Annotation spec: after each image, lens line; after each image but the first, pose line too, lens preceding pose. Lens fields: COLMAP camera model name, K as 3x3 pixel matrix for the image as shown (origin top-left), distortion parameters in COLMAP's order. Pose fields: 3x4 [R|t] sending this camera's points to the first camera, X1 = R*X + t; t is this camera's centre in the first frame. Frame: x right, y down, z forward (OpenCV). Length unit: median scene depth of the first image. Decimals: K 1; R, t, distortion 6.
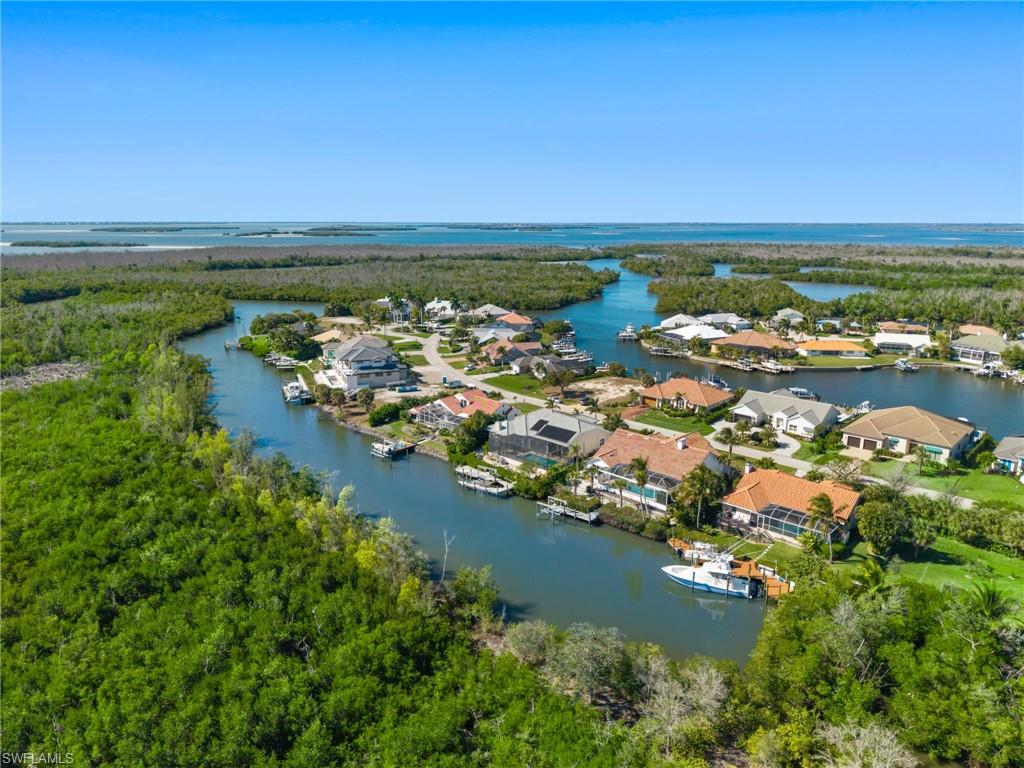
lens RADIAL K [[683.7, 0, 508.5], [0, 683.7, 388.1], [0, 0, 1]] dist [0.023890, -0.032458]
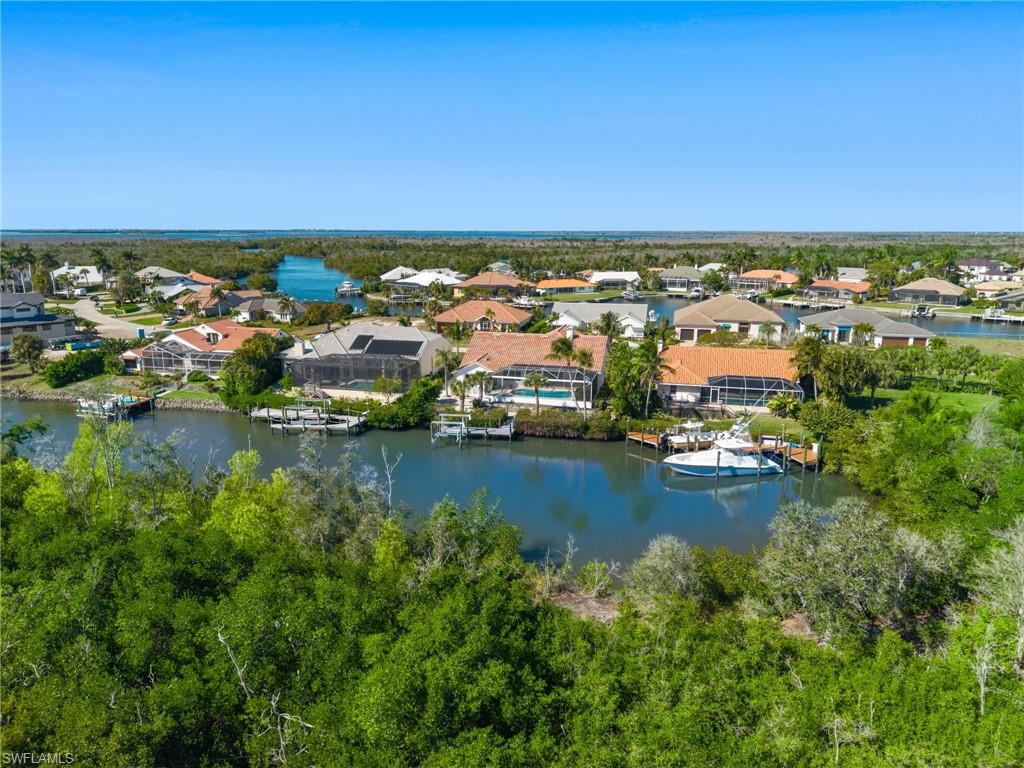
lens RADIAL K [[683.7, 0, 516.7], [0, 683.7, 380.5], [0, 0, 1]] dist [0.023890, -0.032458]
pose [[0.861278, -0.105834, 0.496990, -0.165812], [0.116321, 0.993162, 0.009911, 0.102654], [-0.494640, 0.049274, 0.867700, 0.302096]]
